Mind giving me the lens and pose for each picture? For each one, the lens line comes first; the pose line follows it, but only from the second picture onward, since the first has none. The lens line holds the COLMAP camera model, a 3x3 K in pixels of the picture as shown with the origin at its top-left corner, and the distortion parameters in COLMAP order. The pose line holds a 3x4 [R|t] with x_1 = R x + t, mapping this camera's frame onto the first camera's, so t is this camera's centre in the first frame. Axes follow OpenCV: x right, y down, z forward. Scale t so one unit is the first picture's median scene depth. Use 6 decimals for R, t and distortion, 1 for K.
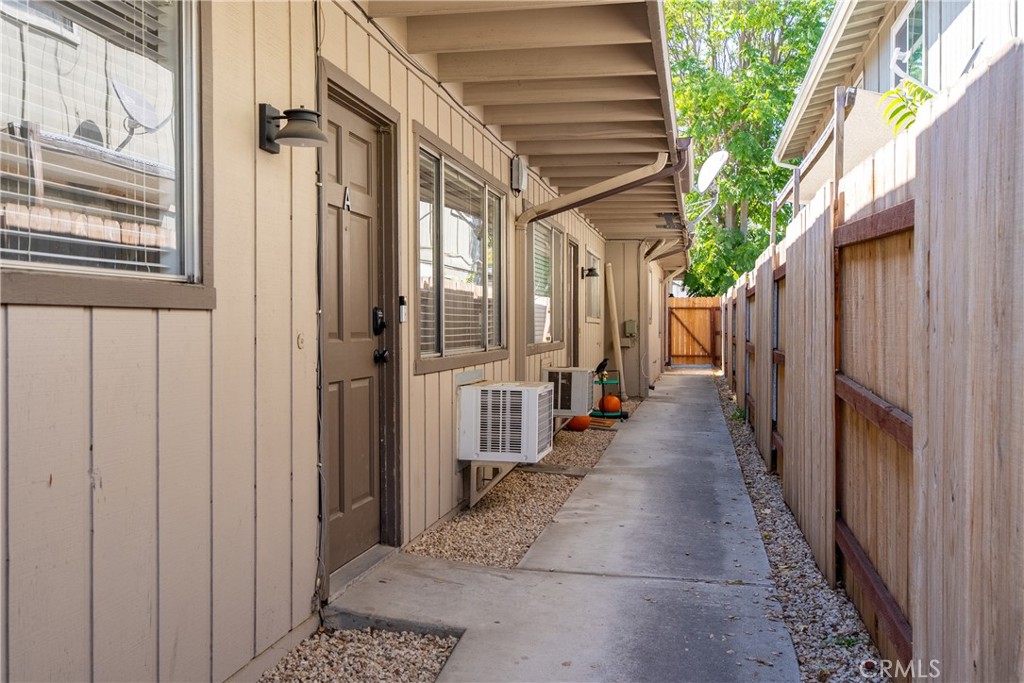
lens RADIAL K [[1003.6, 0, 512.0], [0, 1003.6, 341.5], [0, 0, 1]] dist [0.002410, -0.003951]
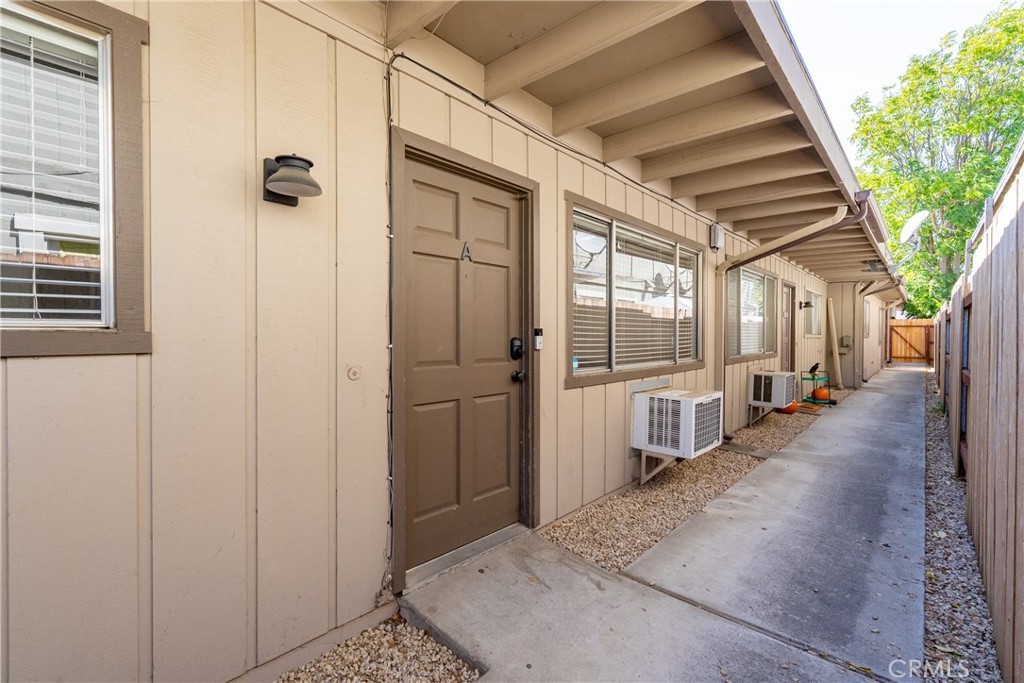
lens RADIAL K [[461.1, 0, 512.0], [0, 461.1, 341.5], [0, 0, 1]] dist [-0.009274, 0.003980]
pose [[0.851775, 0.012129, -0.523767, 0.107348], [-0.011660, 0.999923, 0.004194, -0.020348], [0.523778, 0.002535, 0.851851, 0.323357]]
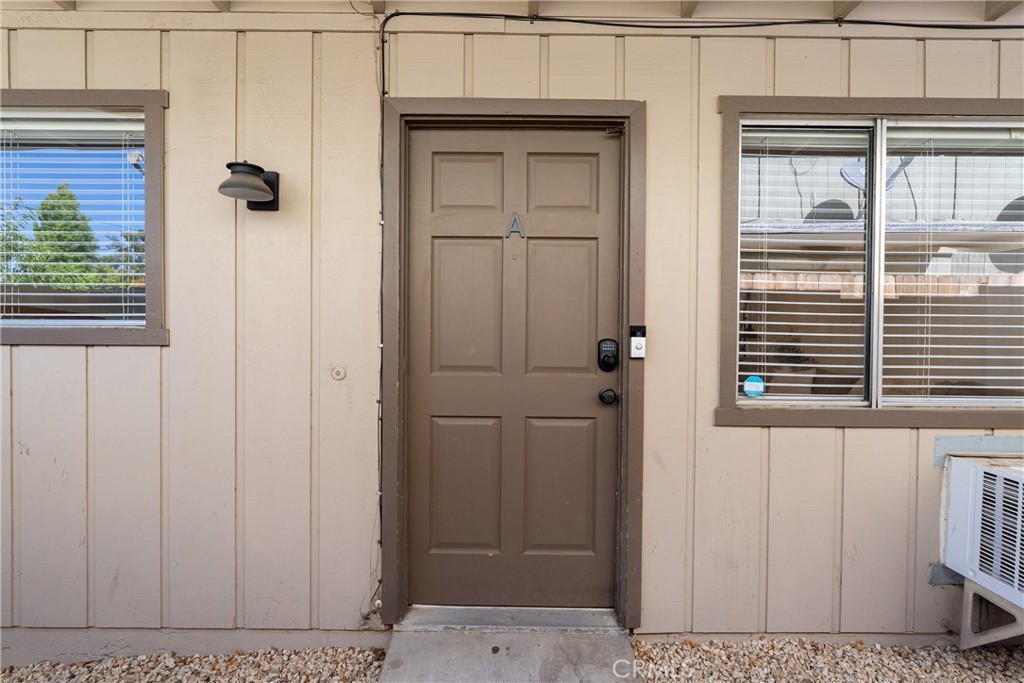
lens RADIAL K [[447.7, 0, 512.0], [0, 447.7, 341.5], [0, 0, 1]] dist [-0.006889, 0.000443]
pose [[0.182049, 0.019733, -0.983092, 0.149545], [-0.023815, 0.999594, 0.015654, -0.023338], [0.983001, 0.020563, 0.182445, 0.546689]]
